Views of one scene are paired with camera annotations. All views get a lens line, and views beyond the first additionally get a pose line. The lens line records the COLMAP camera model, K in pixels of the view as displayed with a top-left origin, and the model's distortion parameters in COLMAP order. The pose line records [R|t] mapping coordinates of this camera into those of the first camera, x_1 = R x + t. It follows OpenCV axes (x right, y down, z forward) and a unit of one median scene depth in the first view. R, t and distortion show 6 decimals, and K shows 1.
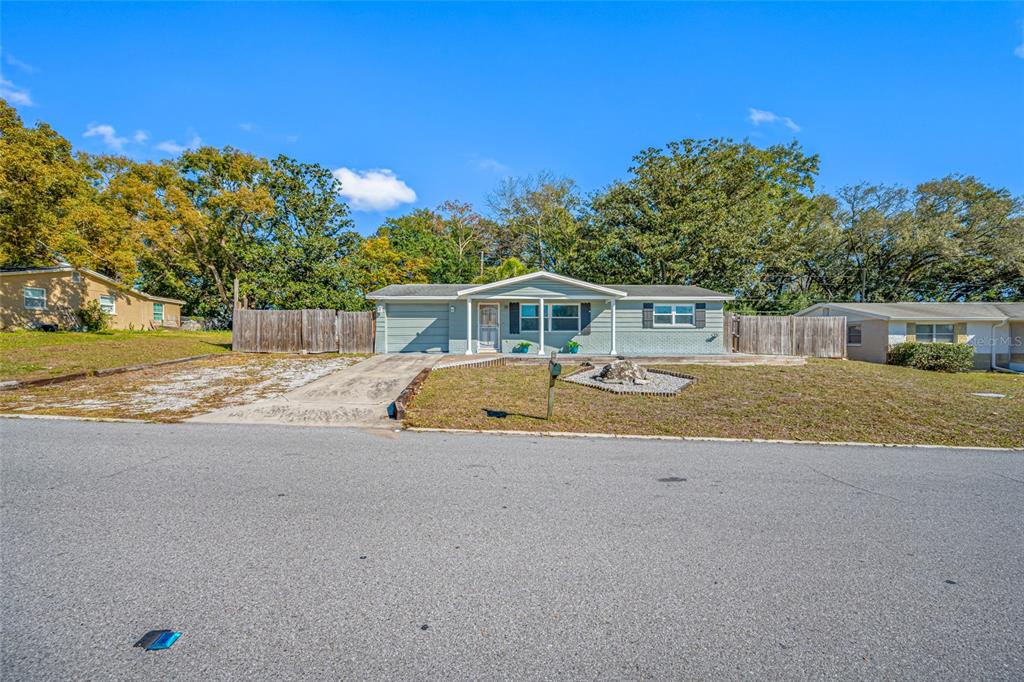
lens RADIAL K [[403.8, 0, 512.5], [0, 403.8, 337.3], [0, 0, 1]] dist [0.000403, -0.000089]
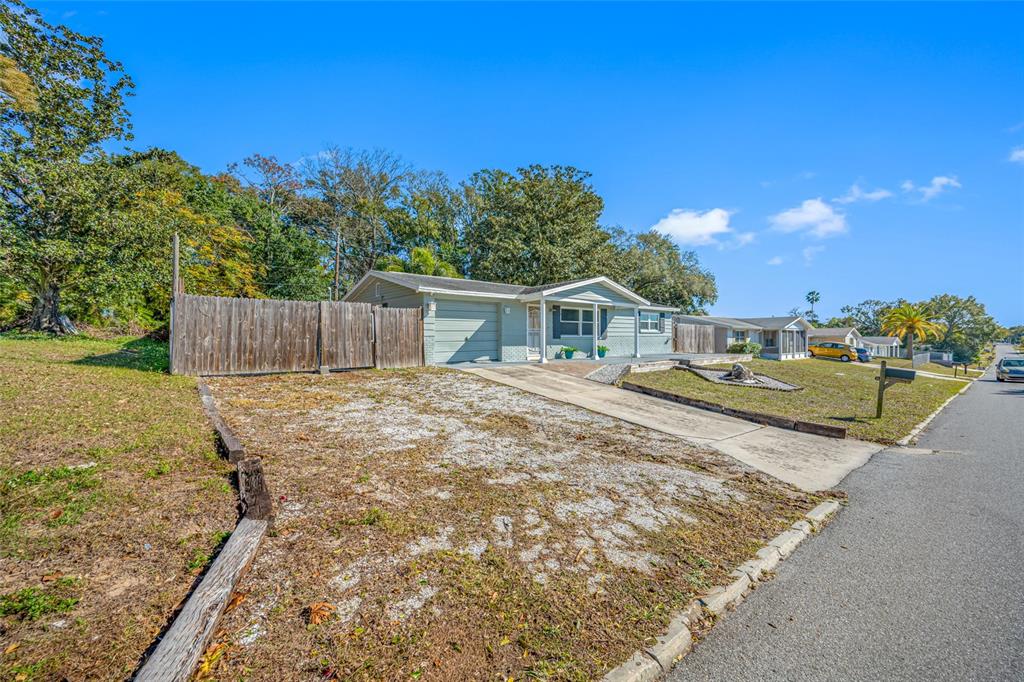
lens RADIAL K [[403.8, 0, 512.5], [0, 403.8, 337.3], [0, 0, 1]] dist [0.000403, -0.000089]
pose [[0.782060, -0.002526, 0.623198, -0.656455], [-0.004670, 0.999940, 0.009914, -0.020333], [-0.623186, -0.010664, 0.782001, 0.325538]]
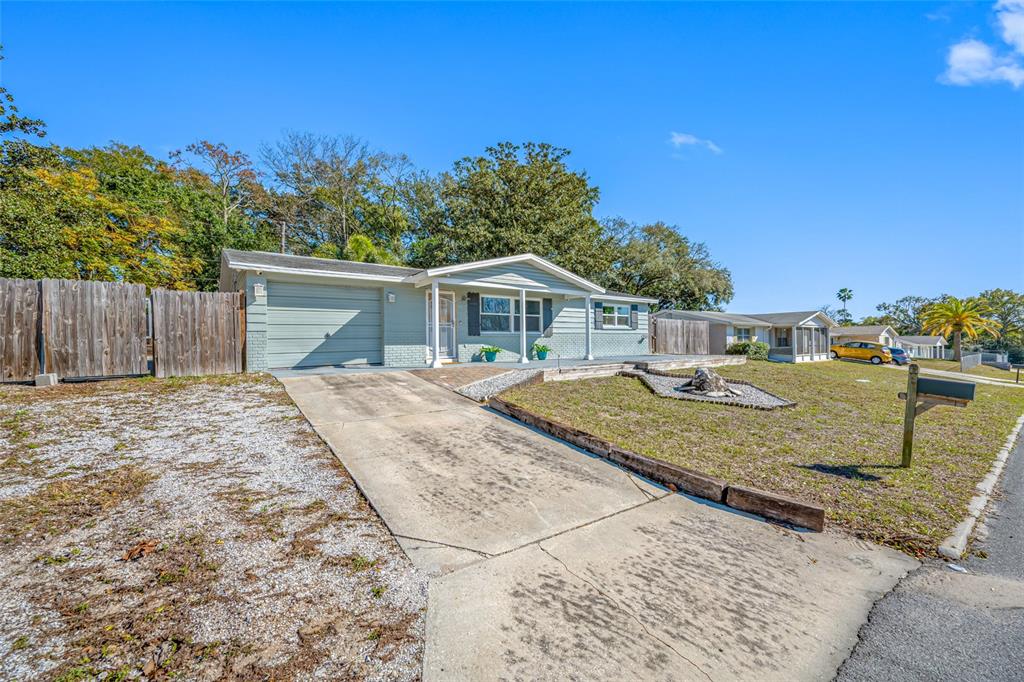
lens RADIAL K [[401.3, 0, 513.7], [0, 401.3, 335.5], [0, 0, 1]] dist [0.000485, 0.000075]
pose [[0.816020, -0.000209, 0.578023, -0.351432], [0.001817, 0.999996, -0.002204, -0.007339], [-0.578020, 0.002849, 0.816018, 0.365623]]
